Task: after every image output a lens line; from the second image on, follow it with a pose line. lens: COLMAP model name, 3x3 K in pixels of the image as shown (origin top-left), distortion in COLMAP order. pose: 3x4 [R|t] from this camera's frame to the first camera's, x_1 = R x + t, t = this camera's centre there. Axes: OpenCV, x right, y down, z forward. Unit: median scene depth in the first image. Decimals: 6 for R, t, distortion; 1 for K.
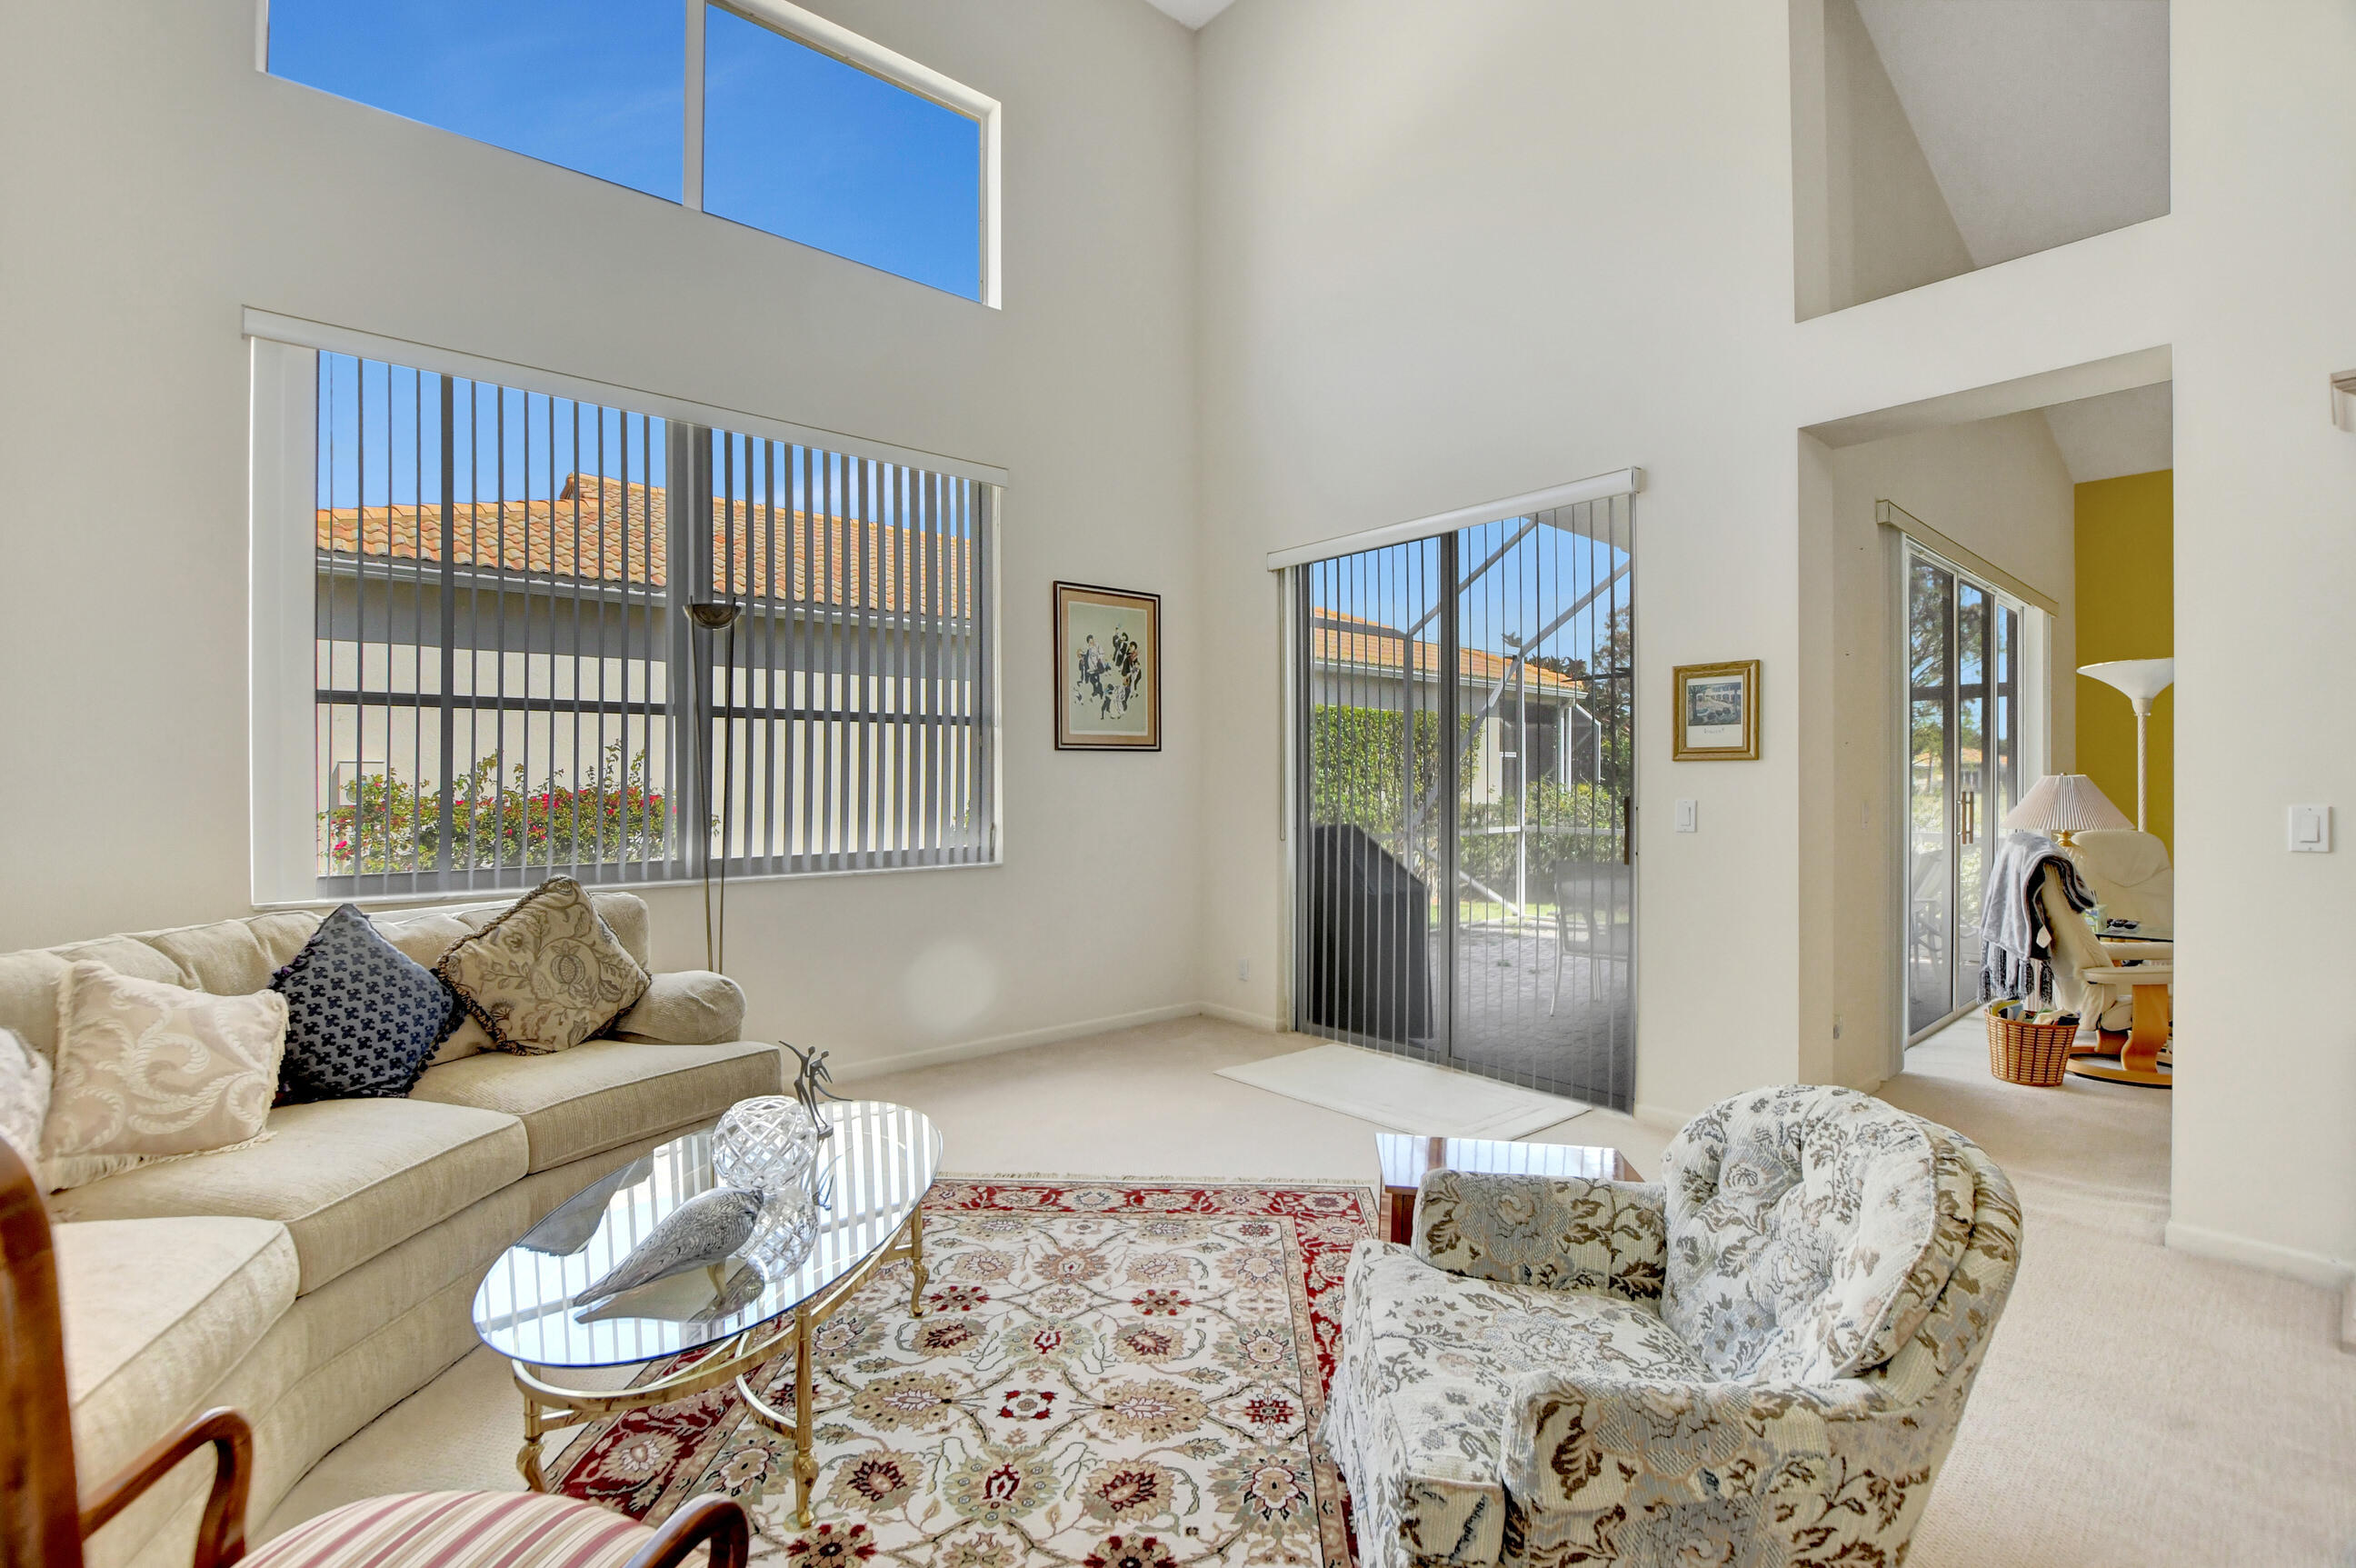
lens RADIAL K [[1039.4, 0, 1167.1], [0, 1039.4, 788.3], [0, 0, 1]] dist [-0.029682, -0.000145]
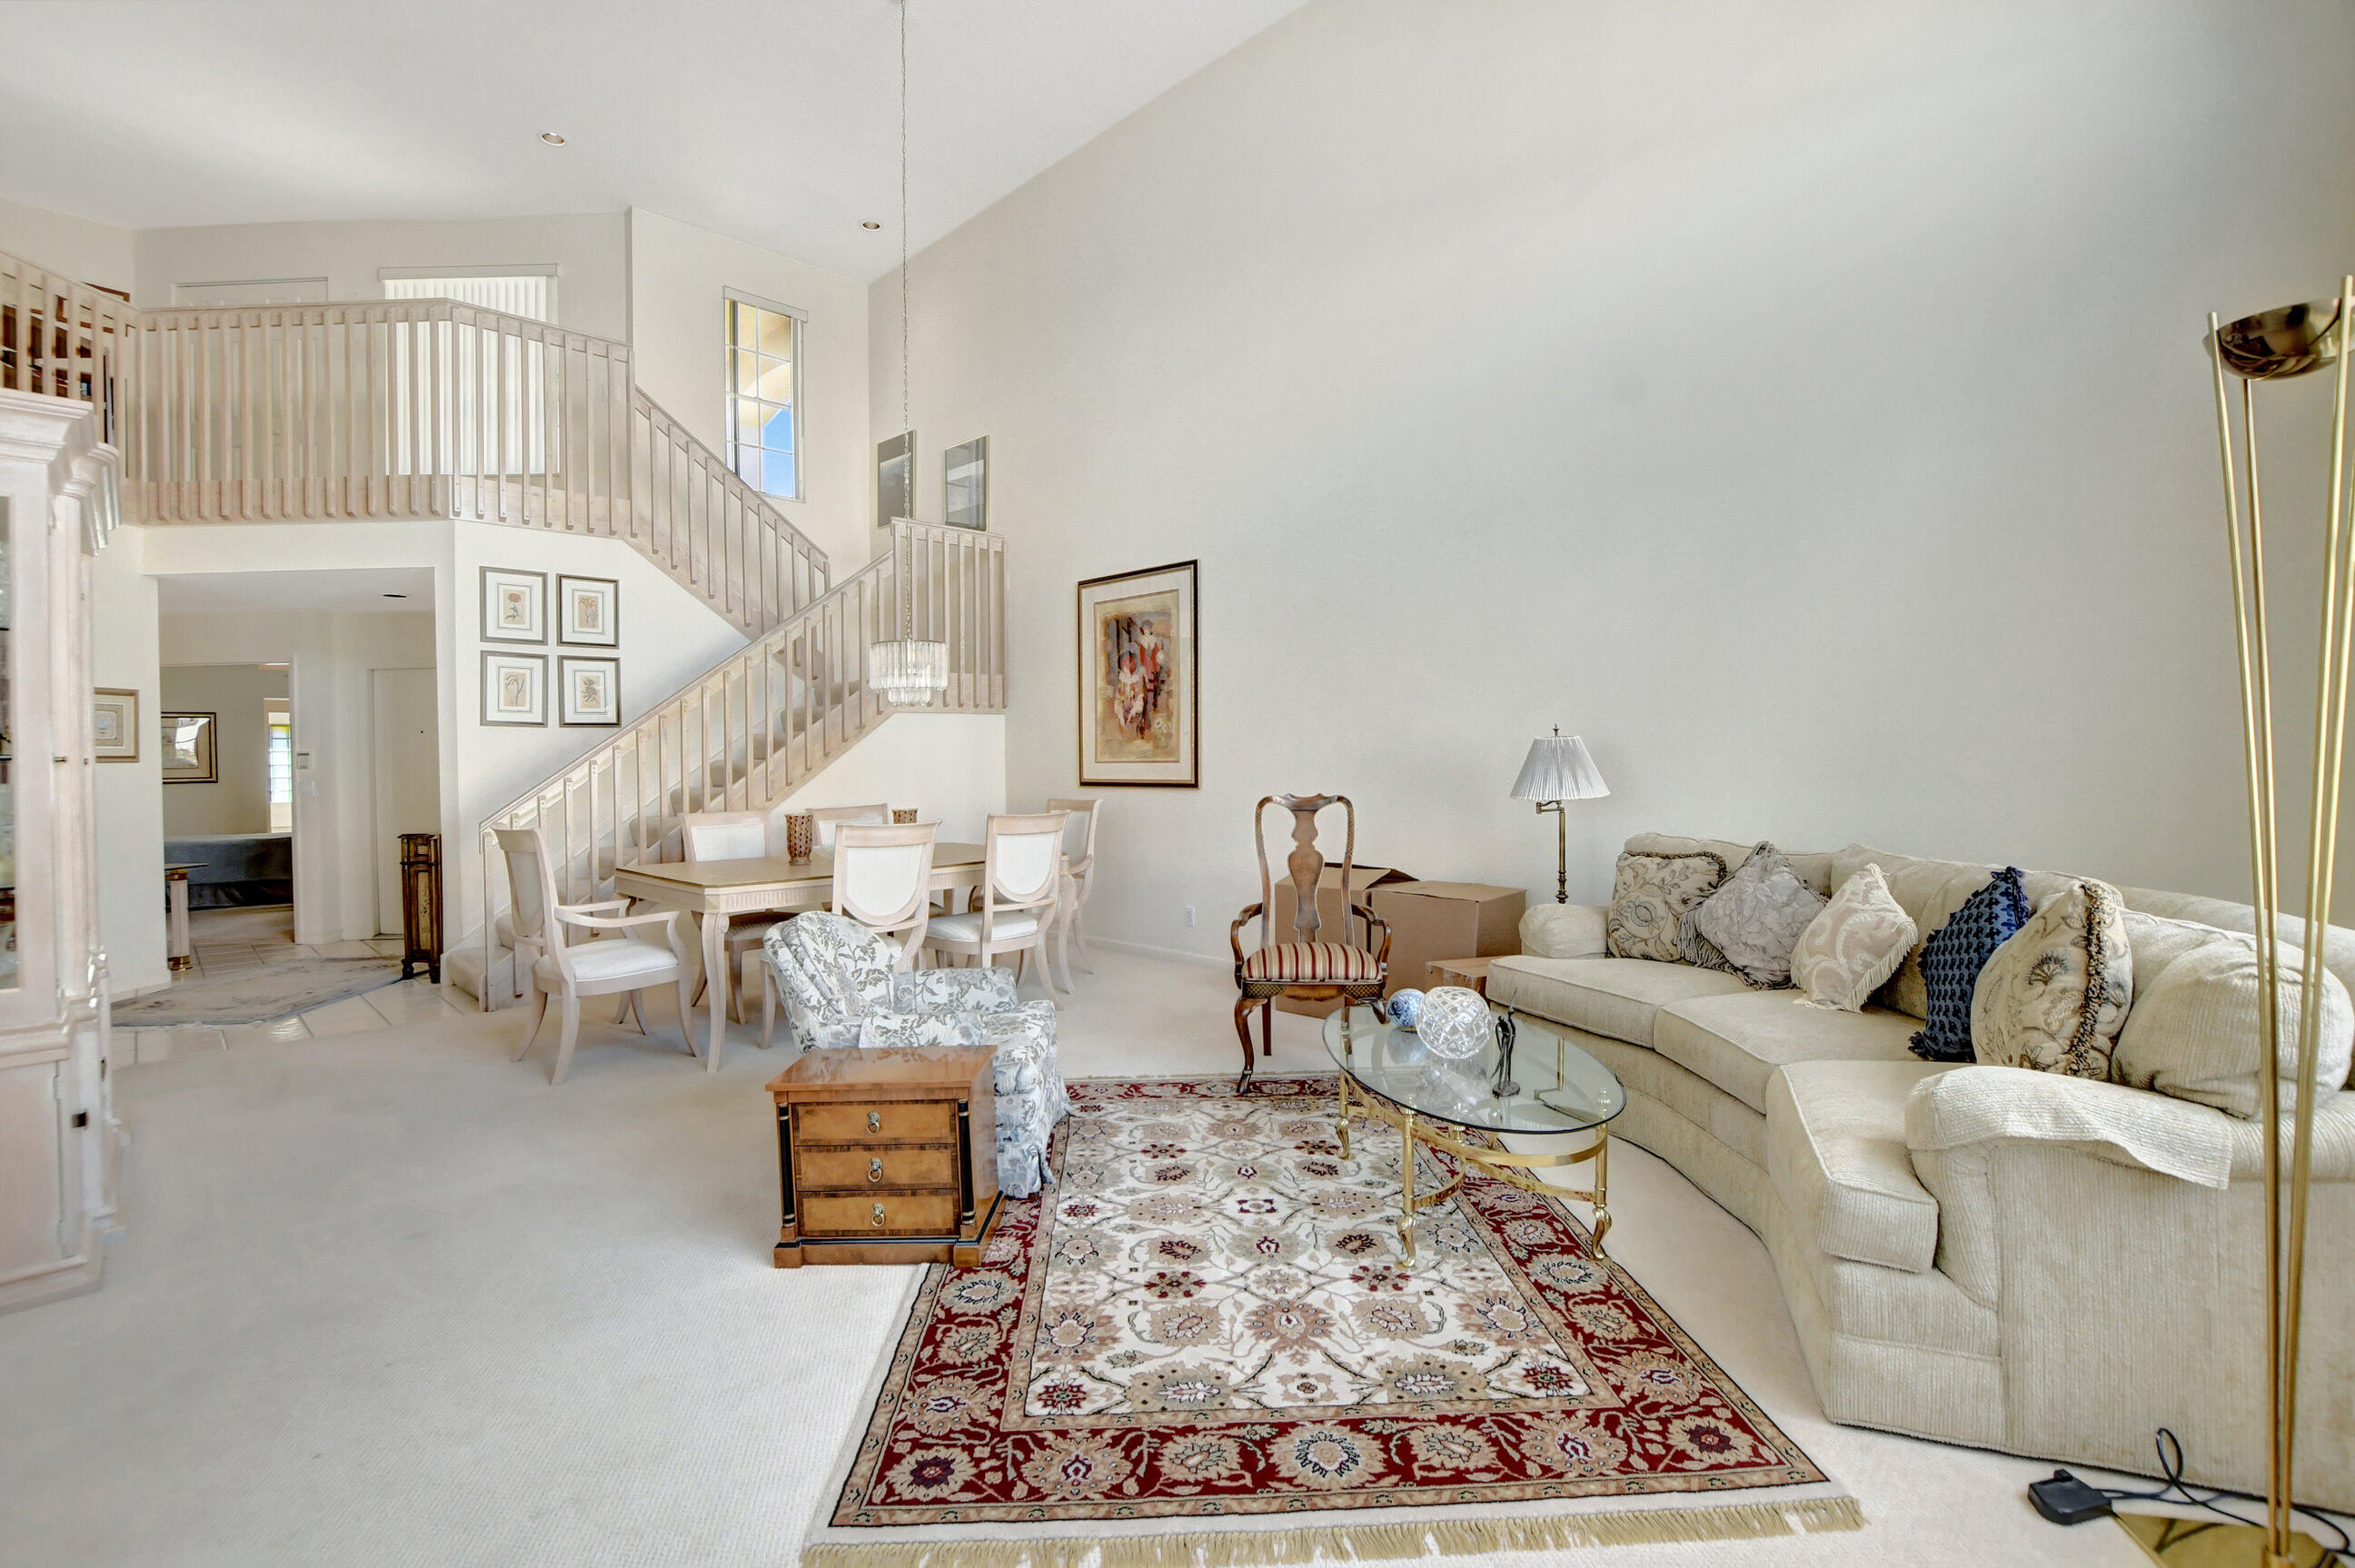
lens RADIAL K [[1050.7, 0, 1164.6], [0, 1050.7, 765.8], [0, 0, 1]] dist [-0.024897, -0.000042]
pose [[-0.996128, 0.014417, -0.086721, 0.068062], [0.013338, 0.999826, 0.013014, -0.007511], [0.086894, 0.011807, -0.996148, 1.618455]]
